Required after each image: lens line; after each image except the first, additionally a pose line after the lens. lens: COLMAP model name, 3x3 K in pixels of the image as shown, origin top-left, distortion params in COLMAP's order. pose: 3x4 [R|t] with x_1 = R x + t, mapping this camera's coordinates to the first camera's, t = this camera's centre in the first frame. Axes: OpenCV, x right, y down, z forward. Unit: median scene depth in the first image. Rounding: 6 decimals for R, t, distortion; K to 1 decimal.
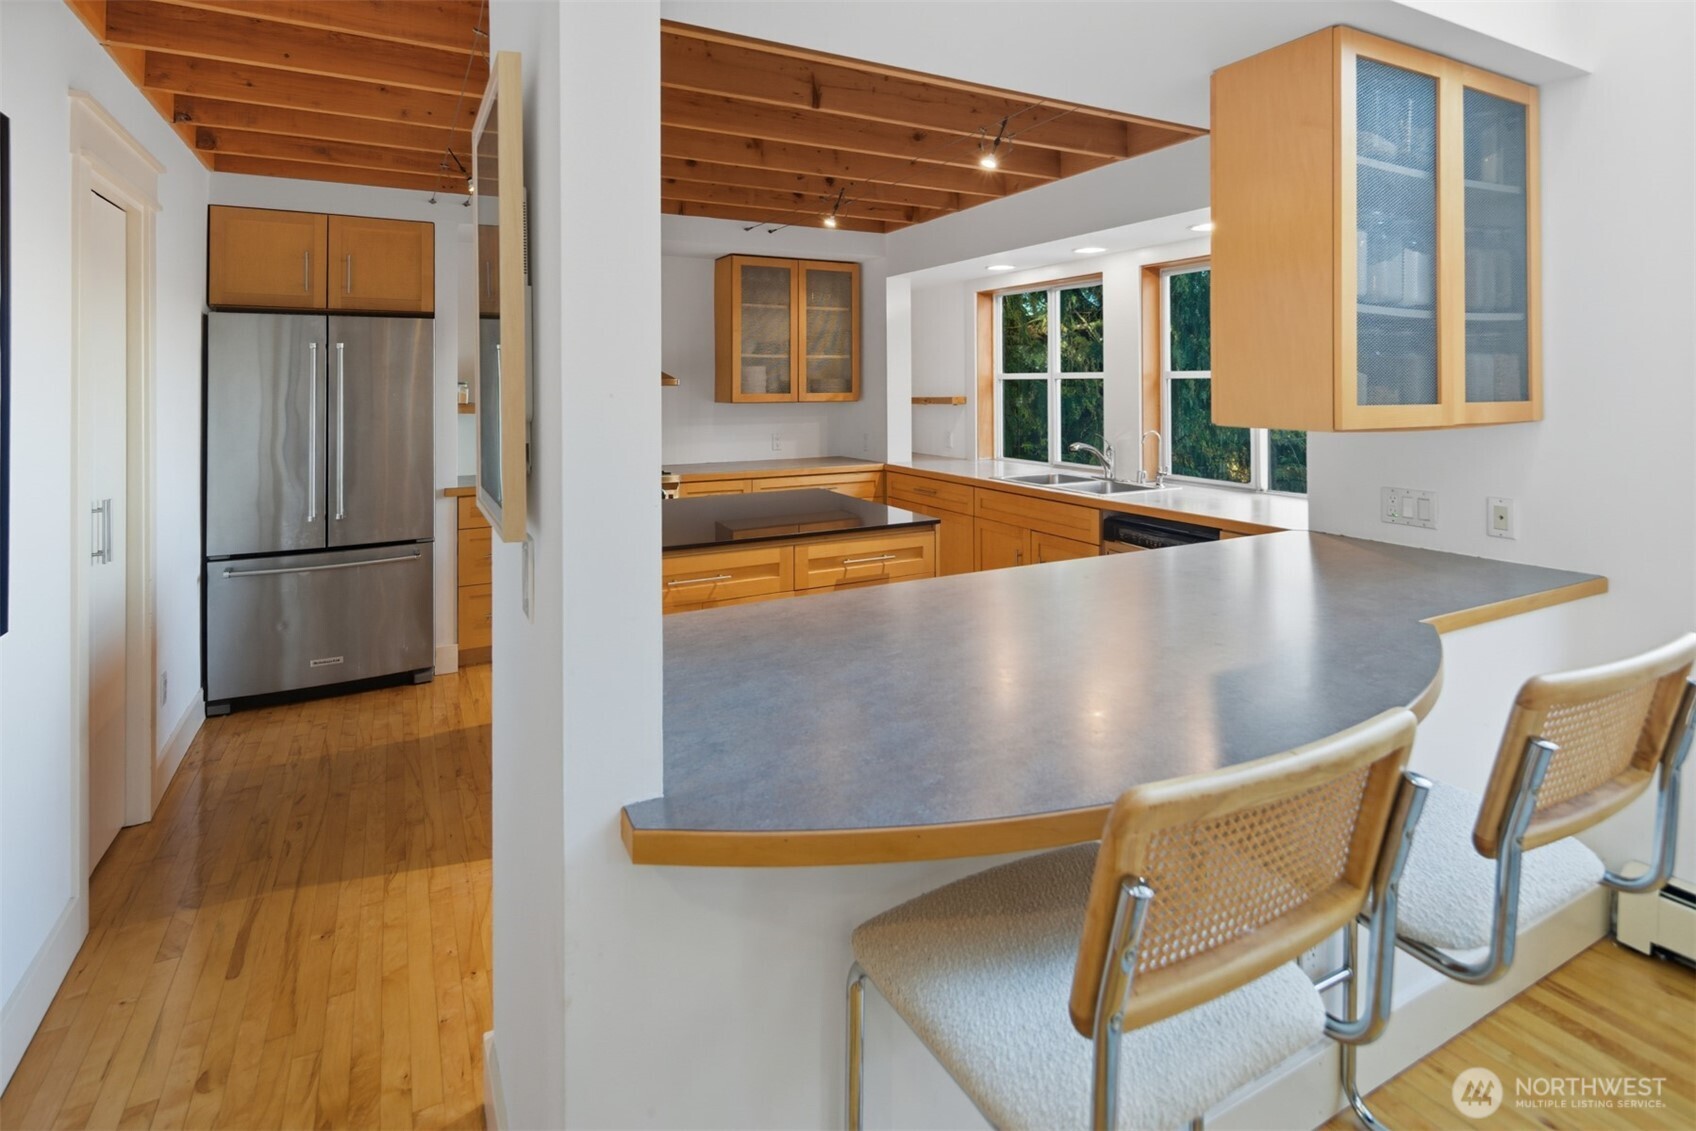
lens RADIAL K [[755.9, 0, 847.4], [0, 755.9, 552.5], [0, 0, 1]] dist [-0.001488, -0.000158]
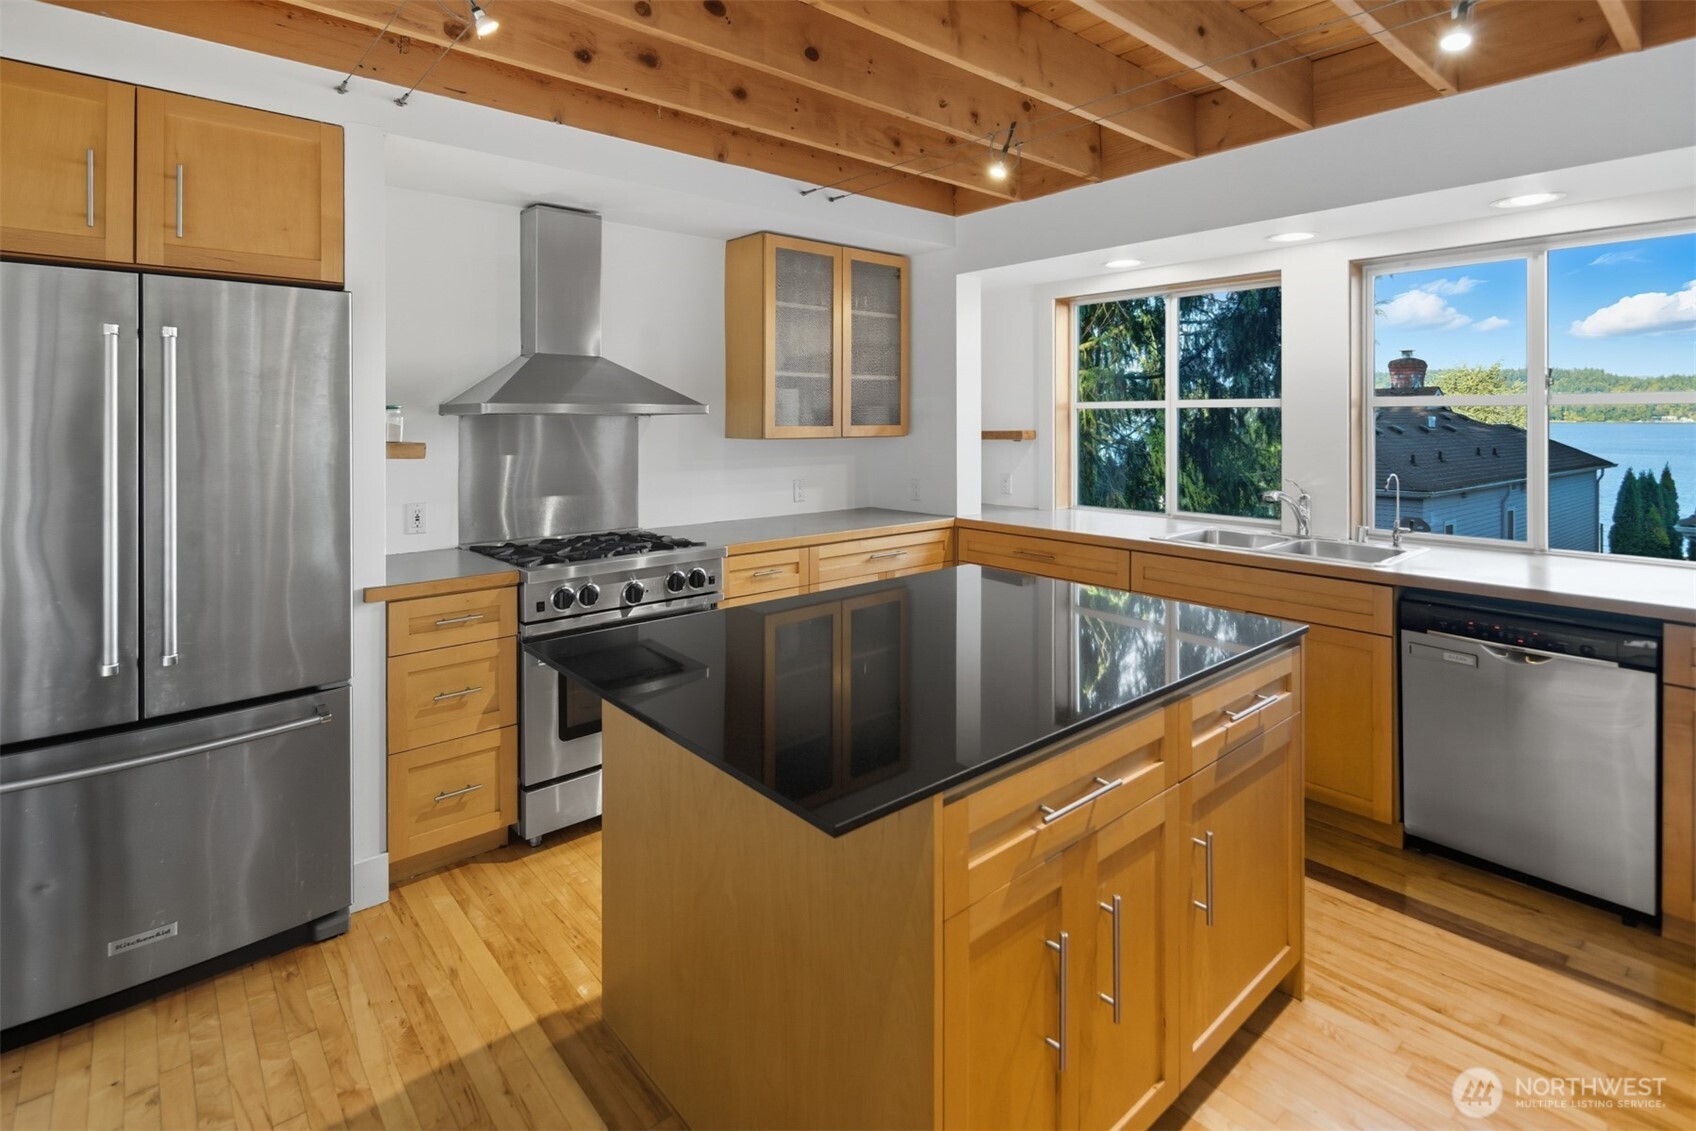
lens RADIAL K [[780.2, 0, 848.0], [0, 780.2, 565.5], [0, 0, 1]] dist [0.001046, 0.000102]
pose [[0.980219, -0.033716, 0.195021, -0.219255], [0.040095, 0.998779, -0.028858, -0.053211], [-0.193810, 0.036107, 0.980374, 0.262203]]
